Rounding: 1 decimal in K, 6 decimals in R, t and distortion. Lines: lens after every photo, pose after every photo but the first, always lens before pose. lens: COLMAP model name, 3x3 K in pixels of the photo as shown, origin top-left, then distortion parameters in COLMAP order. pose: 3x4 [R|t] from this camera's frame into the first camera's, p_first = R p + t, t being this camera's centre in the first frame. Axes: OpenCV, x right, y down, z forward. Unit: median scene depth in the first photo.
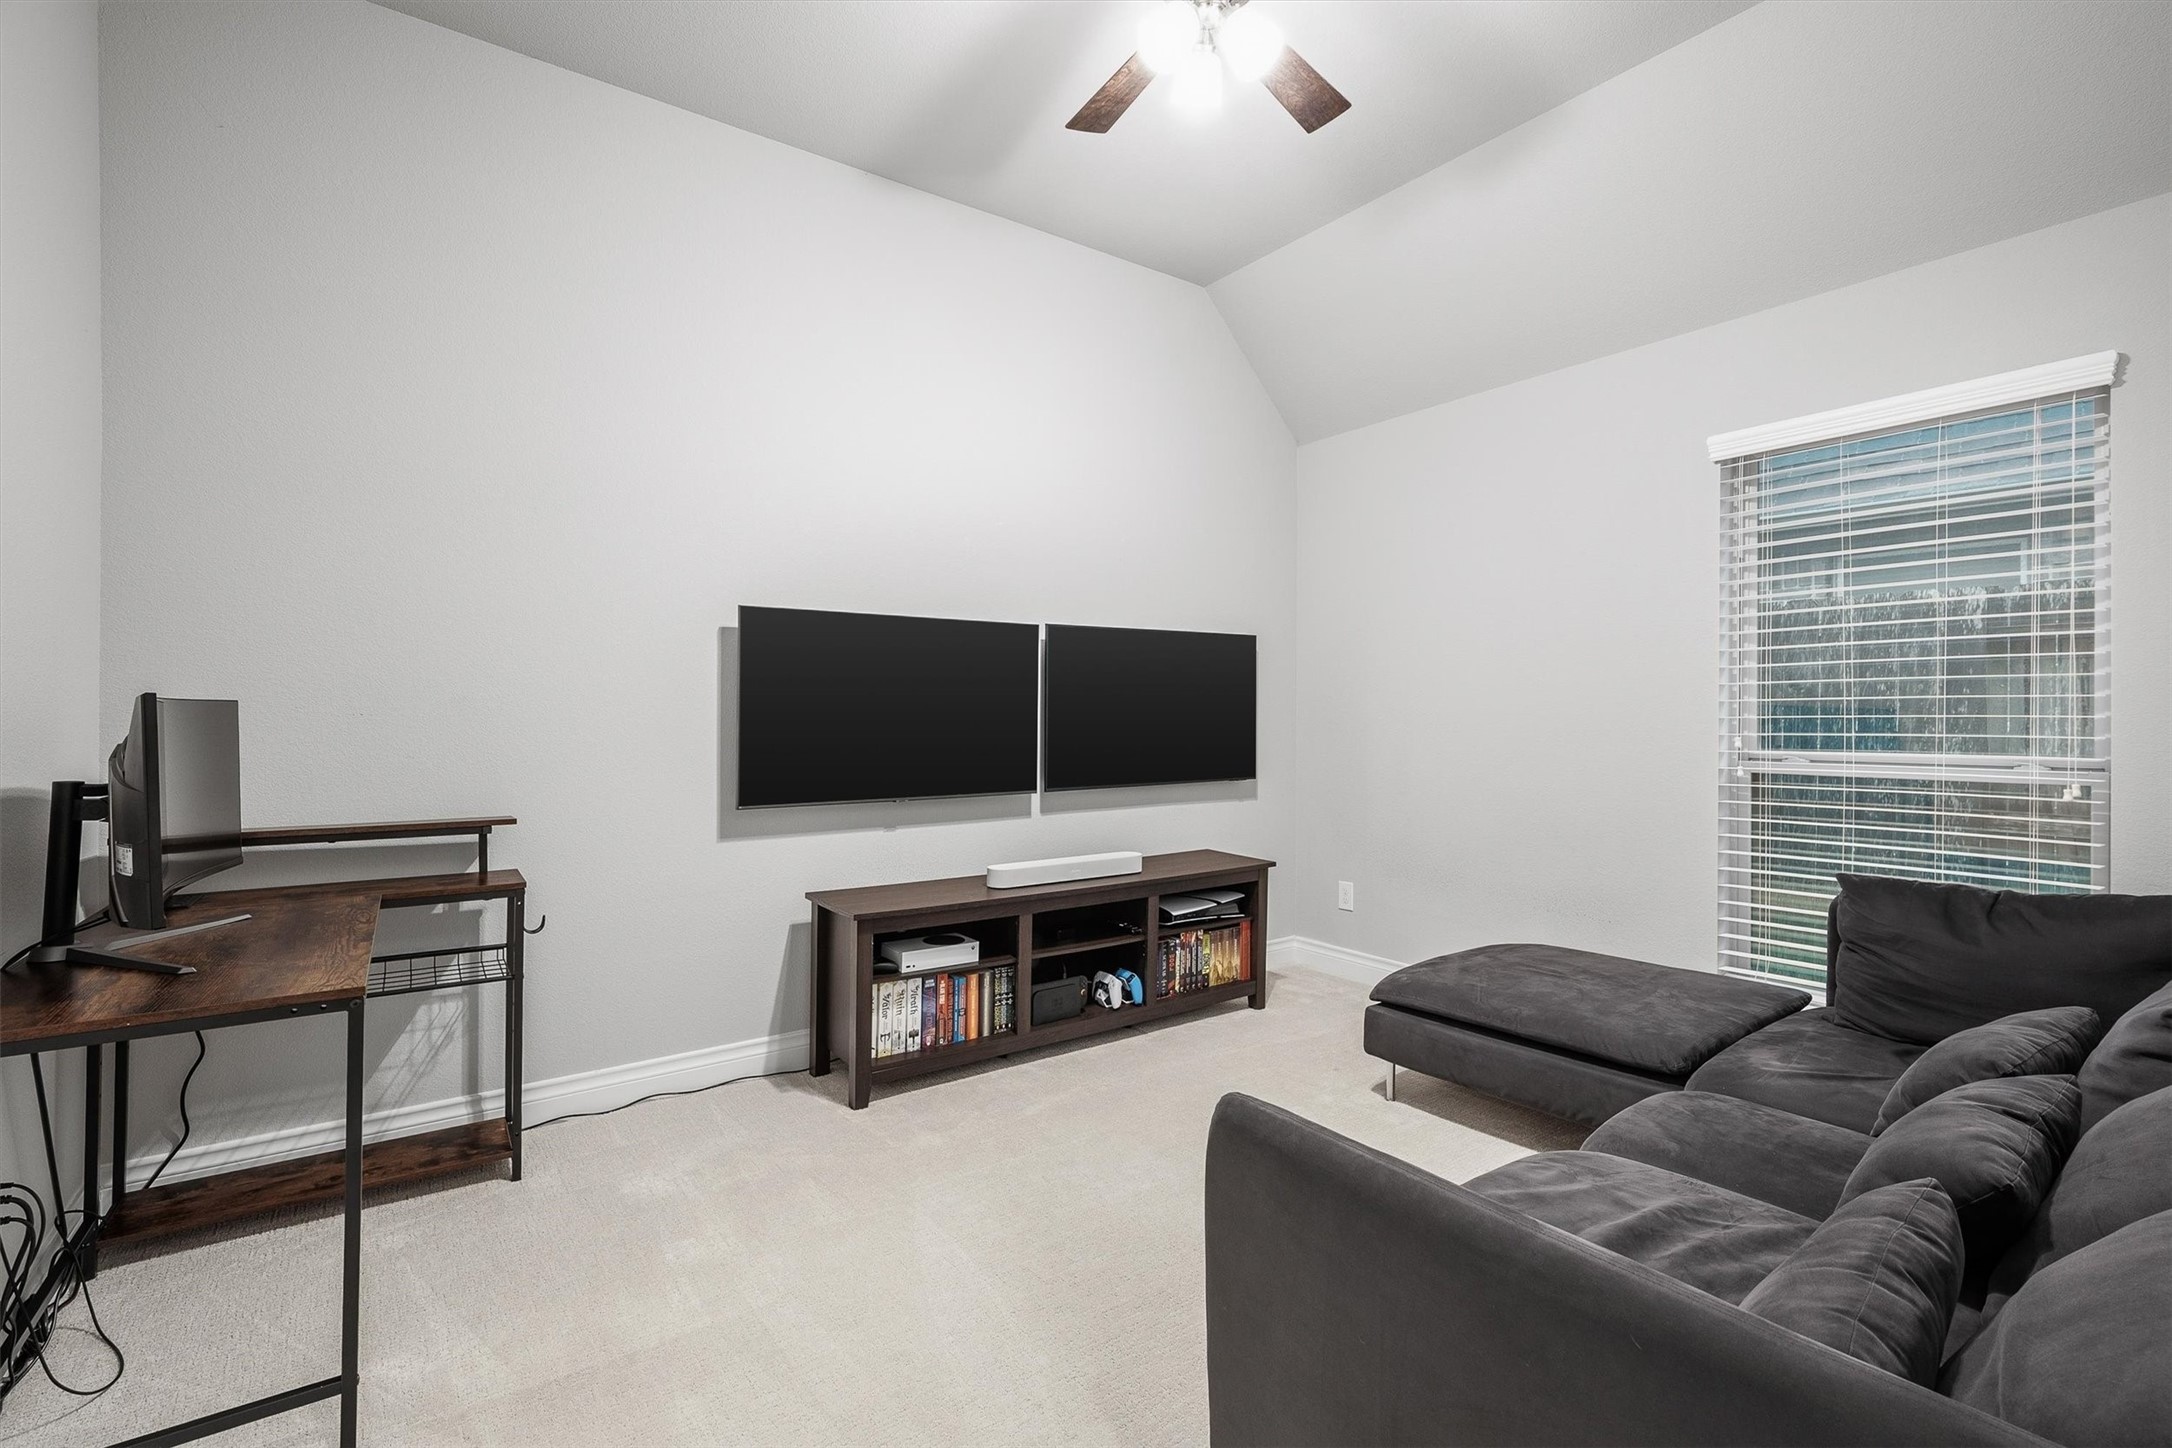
lens RADIAL K [[979.3, 0, 1086.3], [0, 979.3, 714.8], [0, 0, 1]] dist [-0.002133, 0.000147]
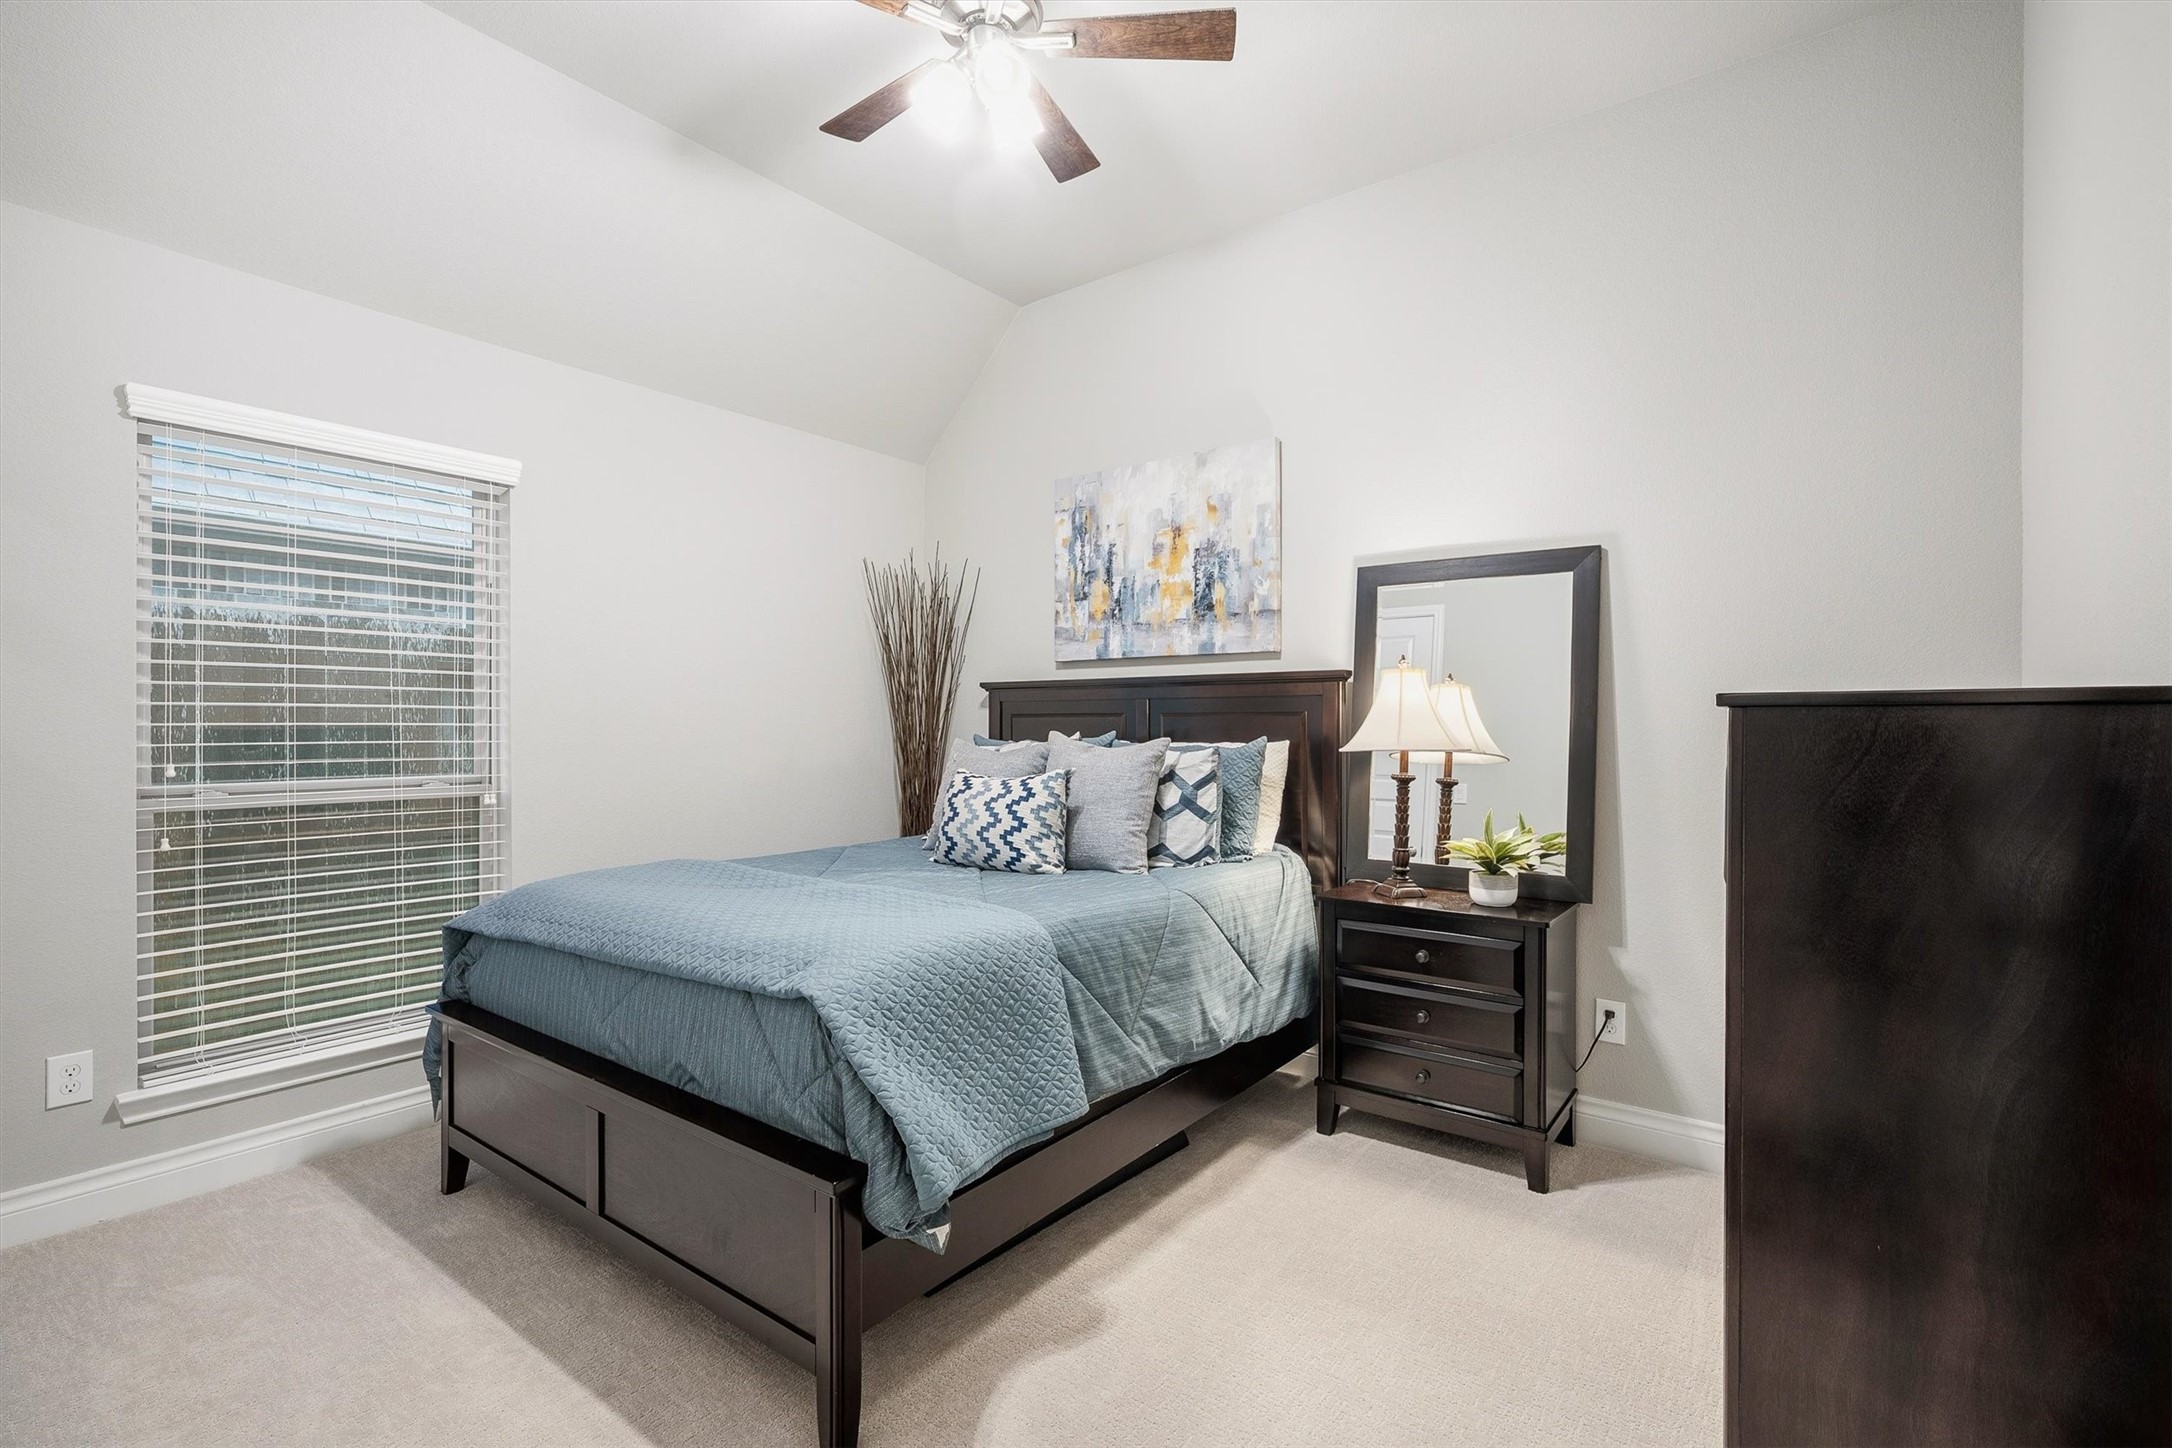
lens RADIAL K [[971.0, 0, 1086.0], [0, 971.0, 724.0], [0, 0, 1]] dist [0.000476, 0.000162]
pose [[-0.291260, 0.016306, 0.956505, -0.375389], [0.008677, 0.999859, -0.014402, 0.004407], [-0.956604, 0.004105, -0.291361, 0.581822]]
